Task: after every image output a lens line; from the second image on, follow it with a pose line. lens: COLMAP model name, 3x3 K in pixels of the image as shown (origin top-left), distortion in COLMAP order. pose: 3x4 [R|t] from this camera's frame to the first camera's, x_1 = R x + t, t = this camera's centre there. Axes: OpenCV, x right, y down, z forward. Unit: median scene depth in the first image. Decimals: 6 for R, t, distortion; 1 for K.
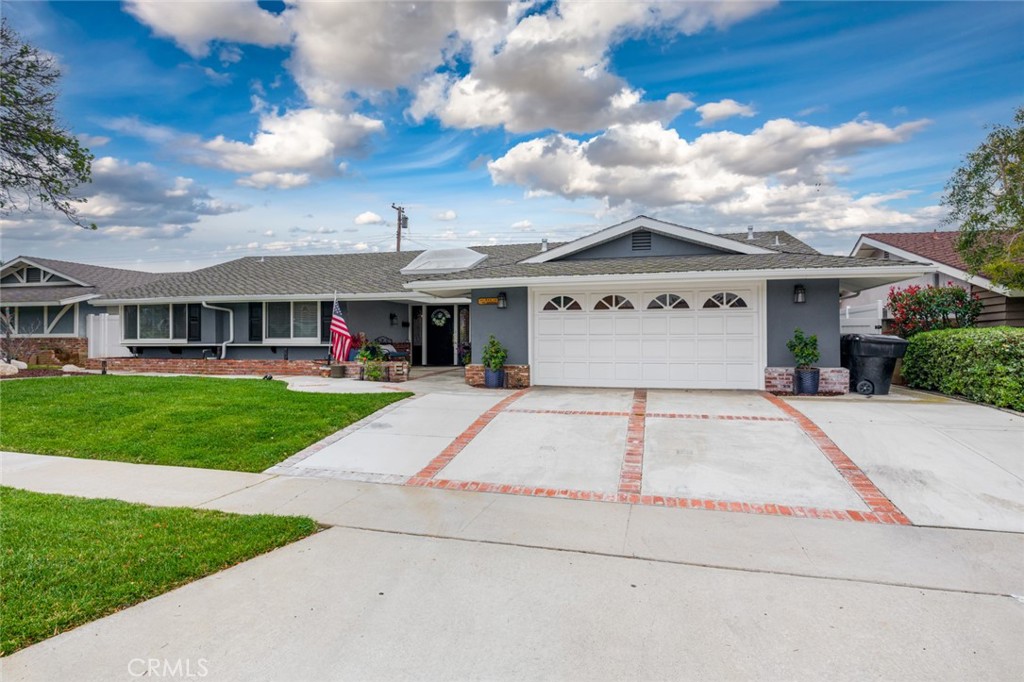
lens RADIAL K [[552.7, 0, 507.6], [0, 552.7, 337.8], [0, 0, 1]] dist [-0.000543, -0.000713]
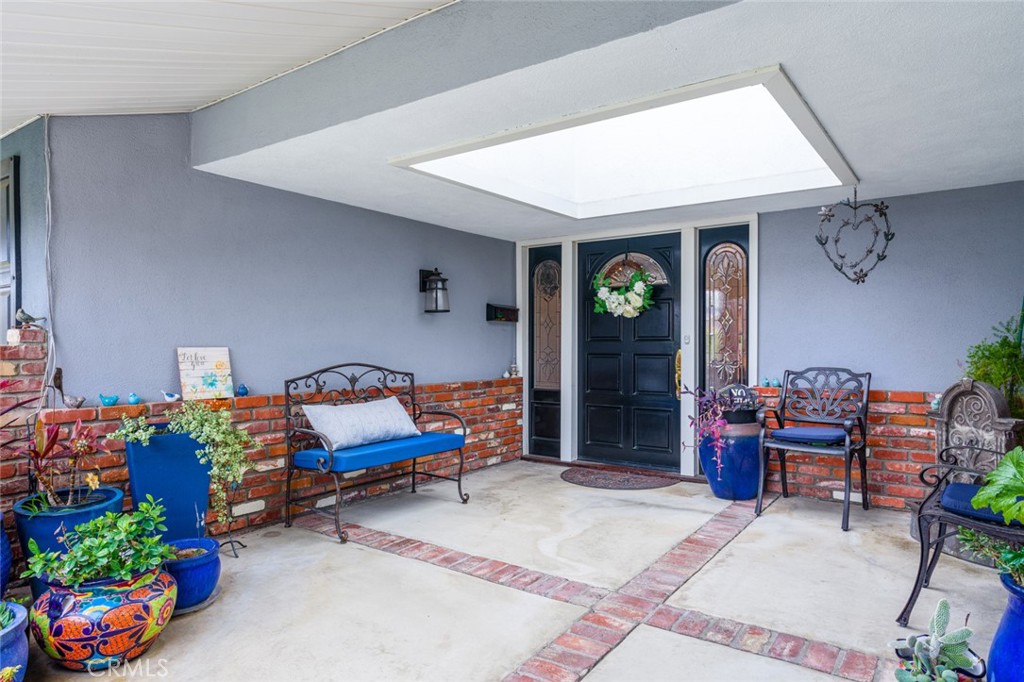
lens RADIAL K [[625.0, 0, 514.0], [0, 625.0, 340.7], [0, 0, 1]] dist [-0.001524, -0.000040]
pose [[0.935883, 0.002378, -0.352302, -0.068074], [0.000228, 0.999973, 0.007355, -0.012522], [0.352310, -0.006963, 0.935858, 0.709088]]
